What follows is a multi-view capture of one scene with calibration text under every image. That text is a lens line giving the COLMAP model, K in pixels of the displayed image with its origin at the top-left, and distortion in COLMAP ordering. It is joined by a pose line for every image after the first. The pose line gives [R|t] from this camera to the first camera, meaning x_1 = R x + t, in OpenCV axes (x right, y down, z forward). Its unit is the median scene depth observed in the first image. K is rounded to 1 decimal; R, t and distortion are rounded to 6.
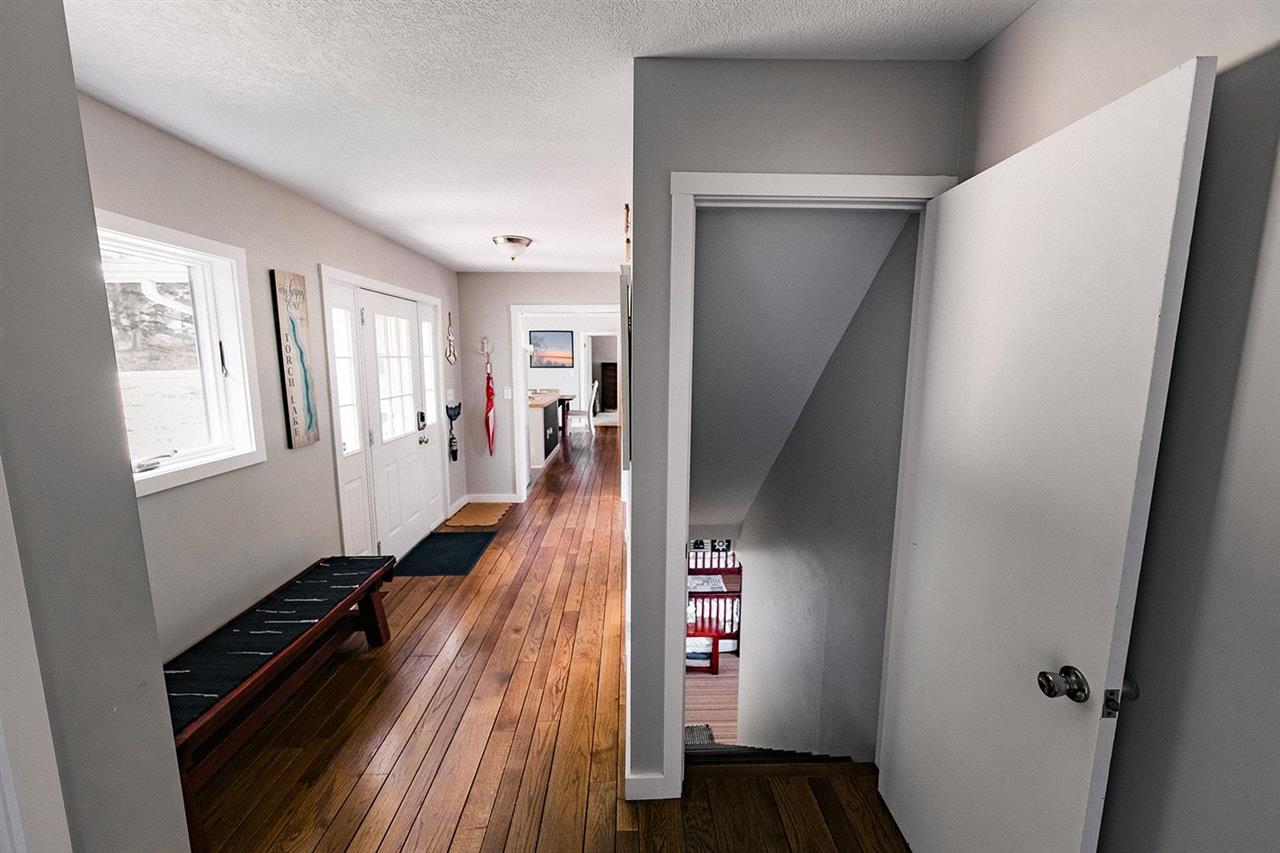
lens RADIAL K [[510.4, 0, 641.0], [0, 510.4, 427.4], [0, 0, 1]] dist [-0.000240, 0.000075]
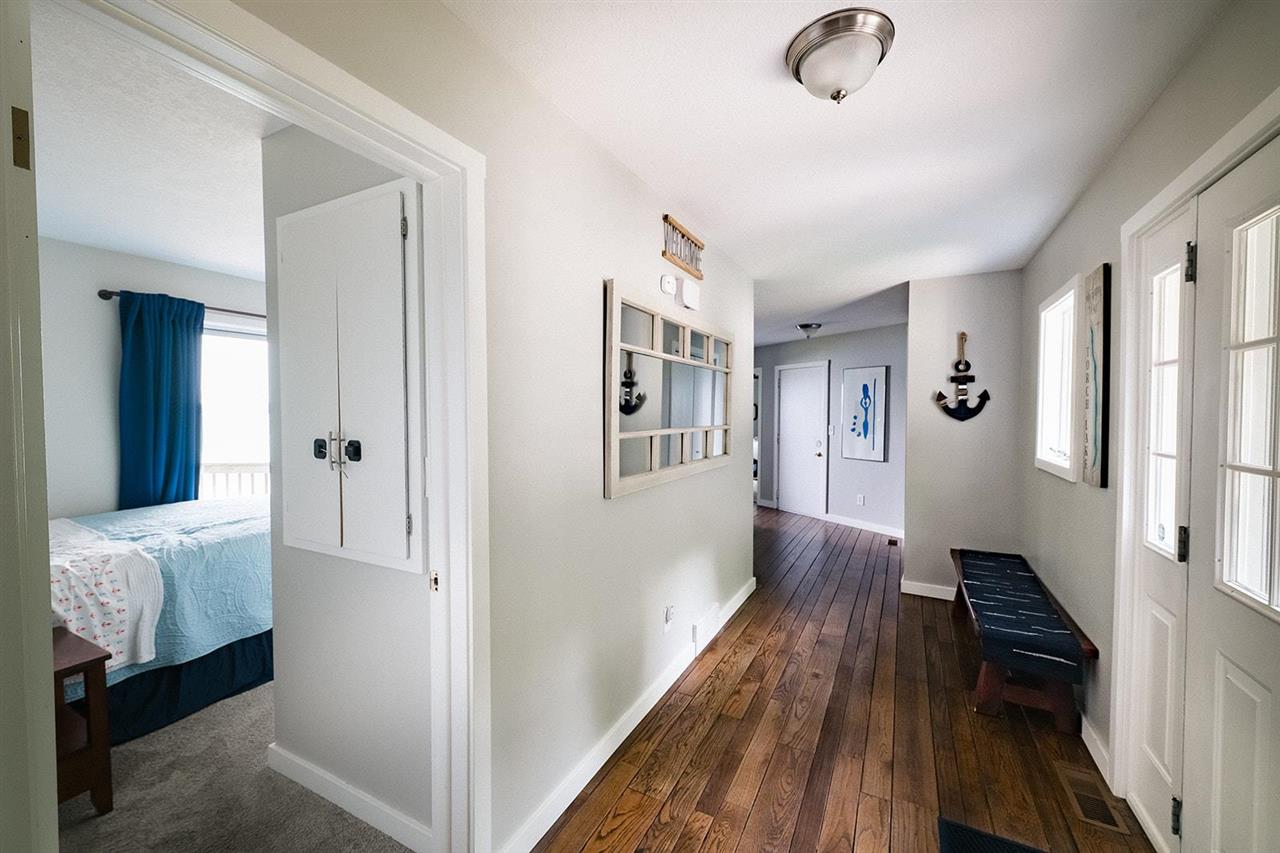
lens RADIAL K [[510.4, 0, 639.9], [0, 510.4, 424.4], [0, 0, 1]] dist [-0.000240, 0.000075]
pose [[-0.874846, -0.011095, 0.484274, -0.340847], [0.067494, 0.987193, 0.144546, -0.171730], [-0.479676, 0.159141, -0.862893, 1.575186]]
